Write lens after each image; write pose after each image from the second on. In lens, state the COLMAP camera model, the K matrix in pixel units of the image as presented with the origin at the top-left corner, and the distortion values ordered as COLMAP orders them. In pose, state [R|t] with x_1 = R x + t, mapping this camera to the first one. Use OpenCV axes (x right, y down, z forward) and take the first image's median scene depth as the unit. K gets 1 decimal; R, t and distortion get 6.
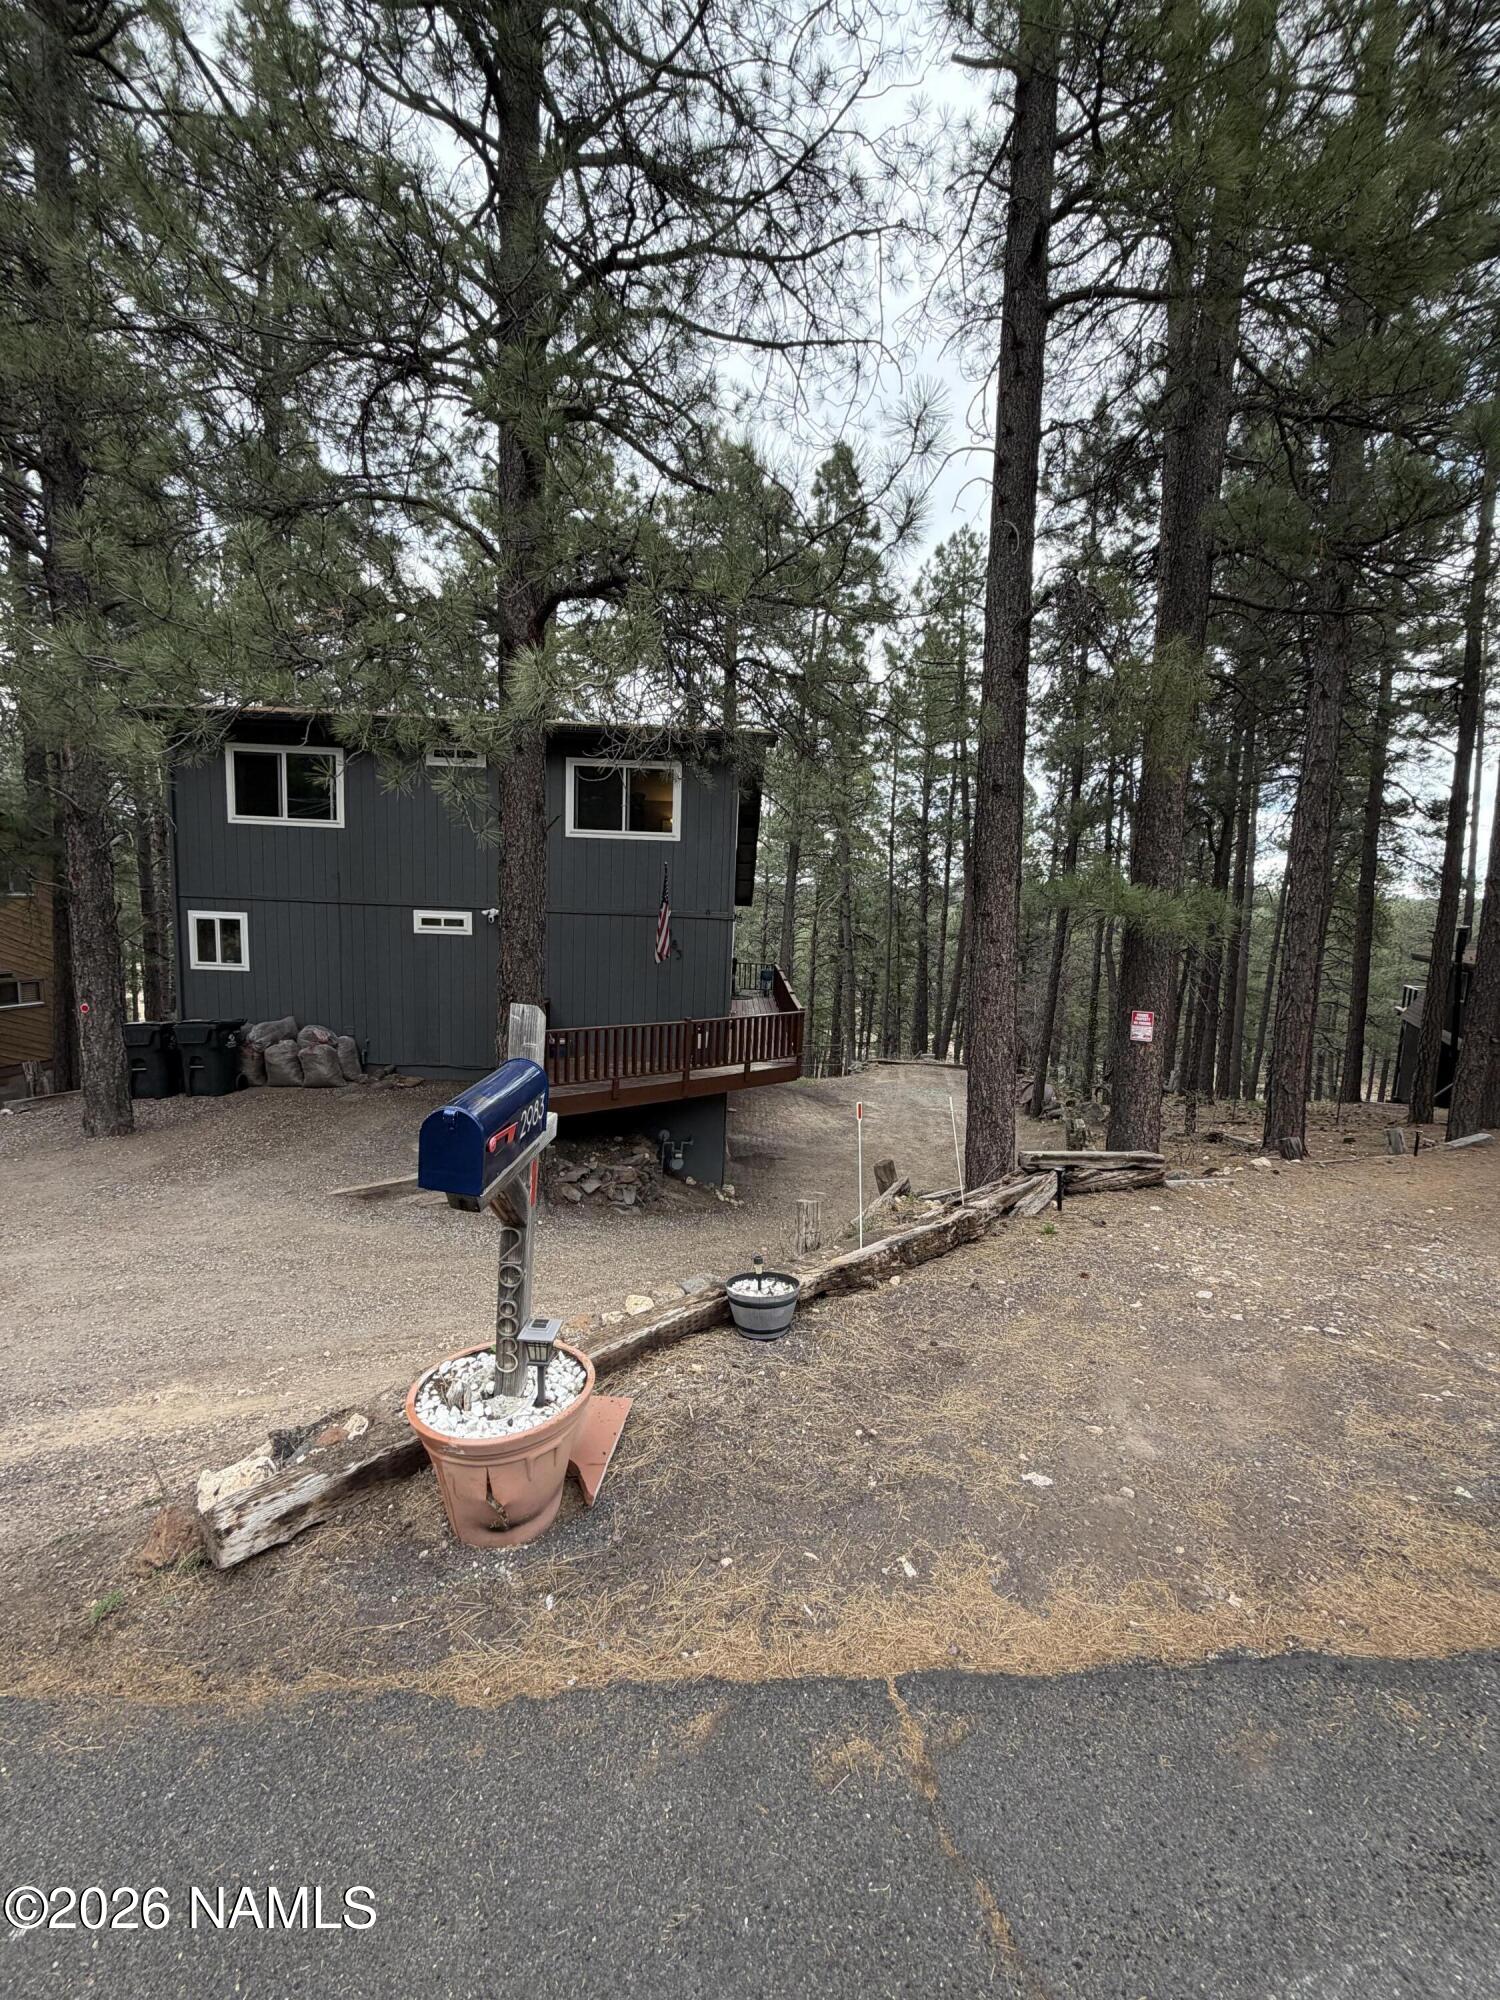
lens RADIAL K [[794.3, 0, 753.0], [0, 794.3, 988.1], [0, 0, 1]] dist [0.000106, -0.000141]
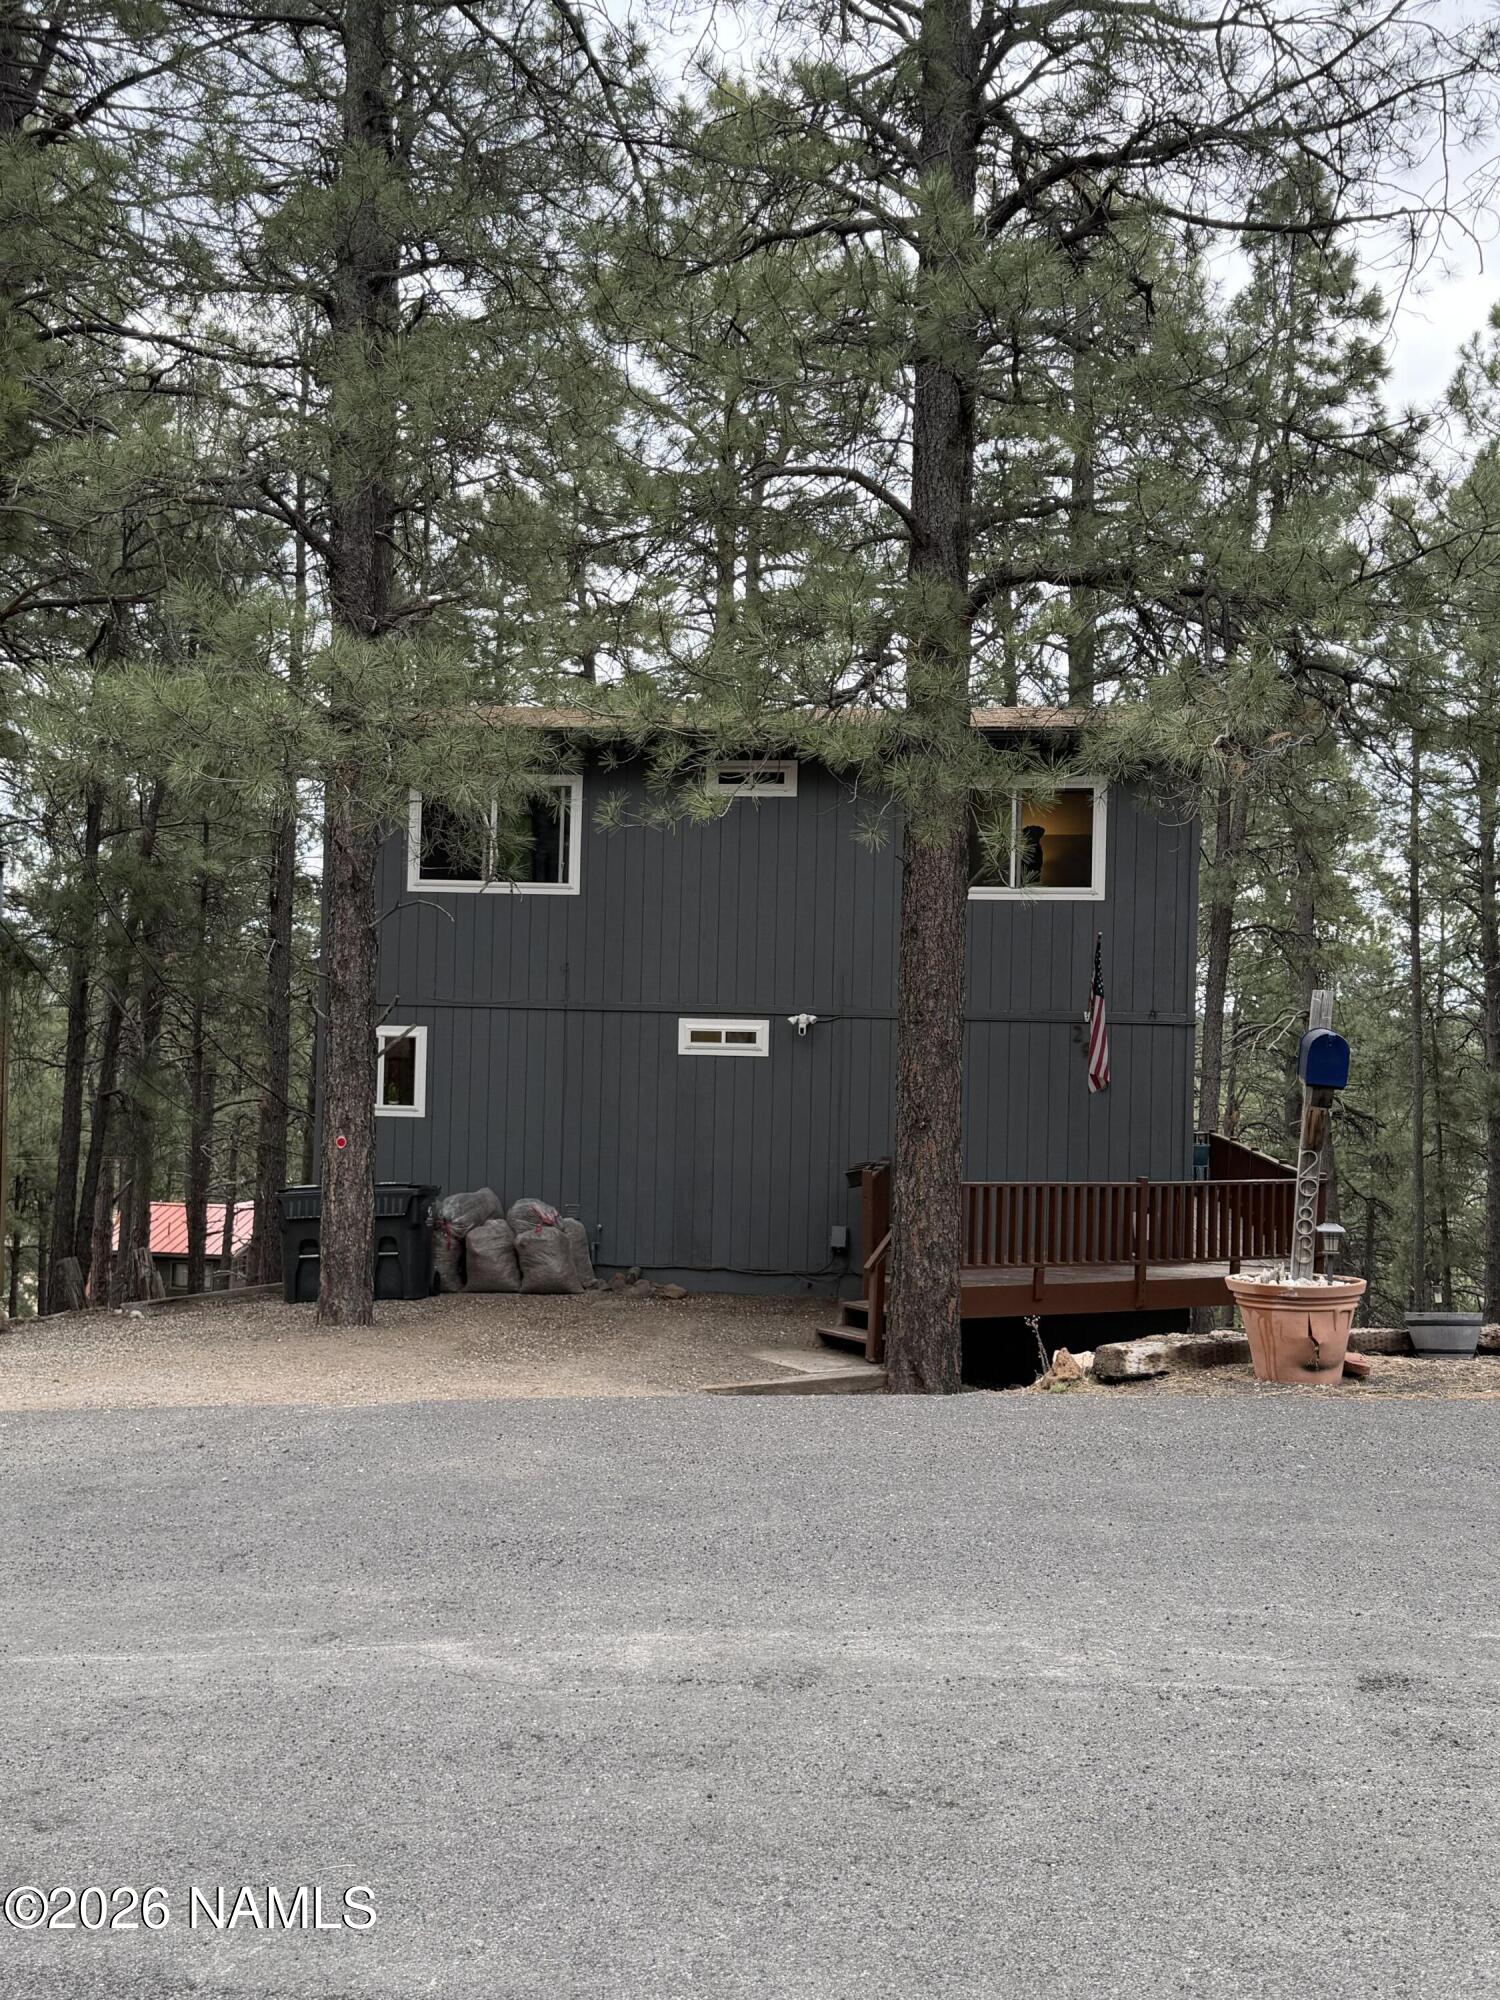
lens RADIAL K [[1803.3, 0, 750.0], [0, 1803.3, 1000.0], [0, 0, 1]] dist [0.028950, -0.006164]
pose [[0.985212, -0.017859, -0.170404, -0.125157], [-0.005196, 0.990981, -0.133900, 0.080129], [0.171258, 0.132805, 0.976234, -0.401473]]
